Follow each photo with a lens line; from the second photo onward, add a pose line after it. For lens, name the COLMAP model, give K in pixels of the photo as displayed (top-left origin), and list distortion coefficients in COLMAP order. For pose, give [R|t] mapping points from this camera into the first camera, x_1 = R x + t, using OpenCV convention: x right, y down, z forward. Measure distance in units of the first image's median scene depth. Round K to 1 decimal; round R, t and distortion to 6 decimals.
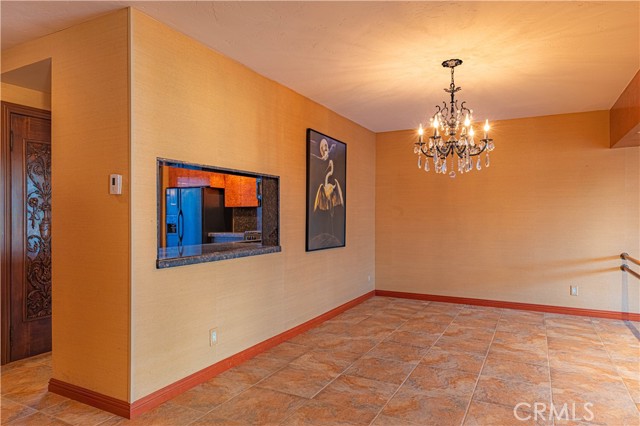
lens RADIAL K [[397.9, 0, 320.3], [0, 397.9, 215.9], [0, 0, 1]] dist [-0.000439, 0.000055]
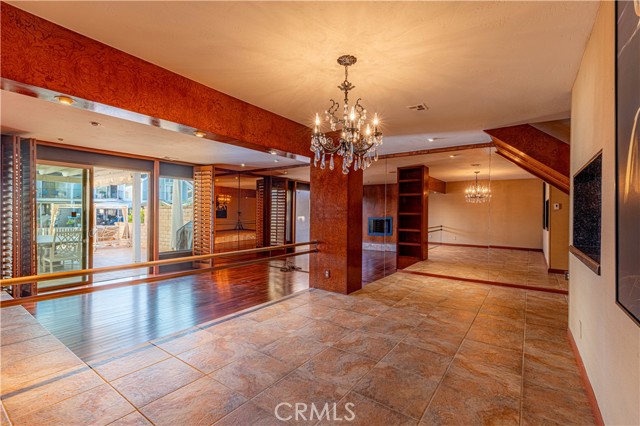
lens RADIAL K [[286.7, 0, 319.7], [0, 286.7, 214.4], [0, 0, 1]] dist [0.002704, 0.000136]
pose [[-0.990276, -0.010455, 0.138721, 0.311978], [-0.010431, 0.999945, 0.000903, 0.004155], [-0.138723, -0.000552, -0.990331, 1.823831]]
